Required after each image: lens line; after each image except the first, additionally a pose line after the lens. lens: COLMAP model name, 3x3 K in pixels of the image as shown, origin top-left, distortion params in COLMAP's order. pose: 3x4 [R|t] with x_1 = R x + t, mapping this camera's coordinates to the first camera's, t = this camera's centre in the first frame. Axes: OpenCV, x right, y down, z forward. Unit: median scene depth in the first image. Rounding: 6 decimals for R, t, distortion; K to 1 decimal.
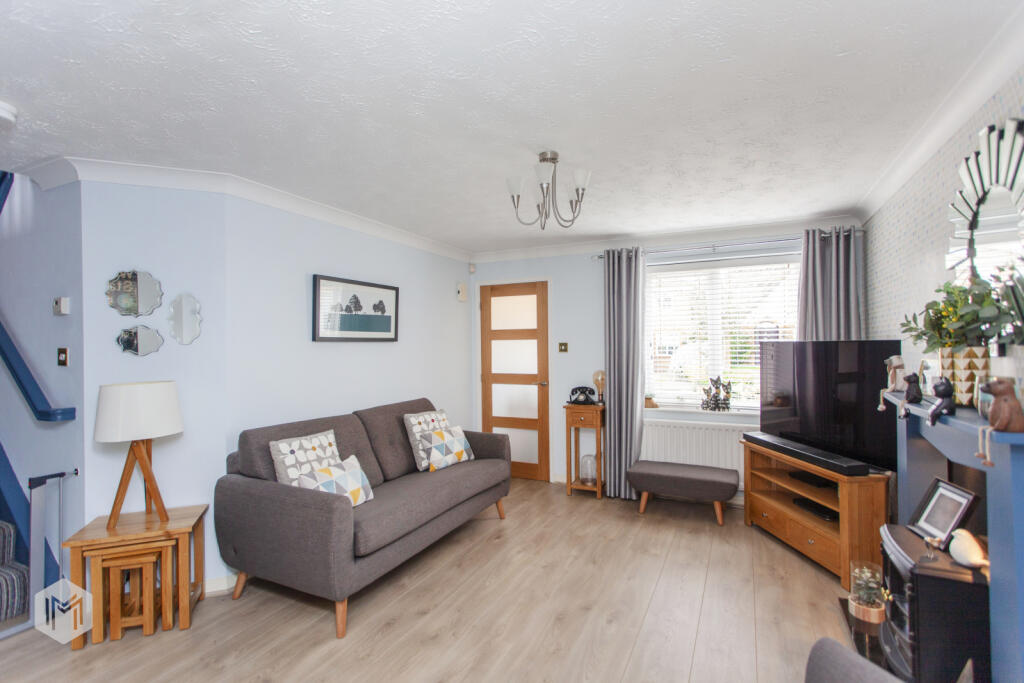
lens RADIAL K [[488.9, 0, 506.9], [0, 488.9, 345.2], [0, 0, 1]] dist [0.019592, 0.000384]
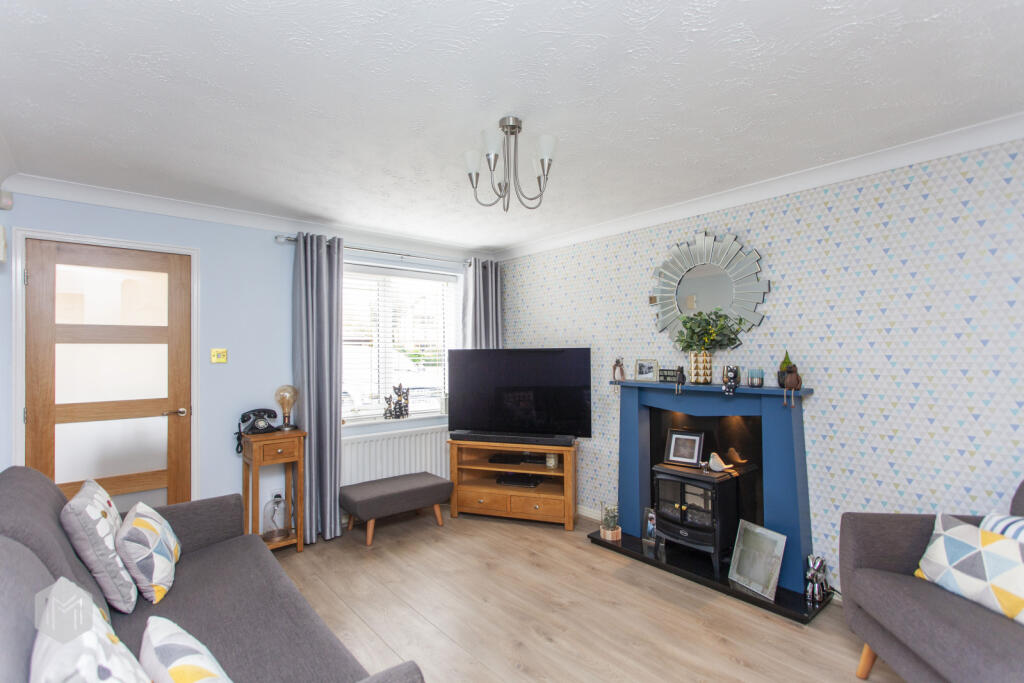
lens RADIAL K [[488.9, 0, 506.9], [0, 488.9, 345.2], [0, 0, 1]] dist [0.019592, 0.000384]
pose [[0.399413, 0.018739, 0.916580, -0.404209], [0.005754, 0.999720, -0.022947, 0.008599], [-0.916753, 0.014439, 0.399193, 0.393698]]
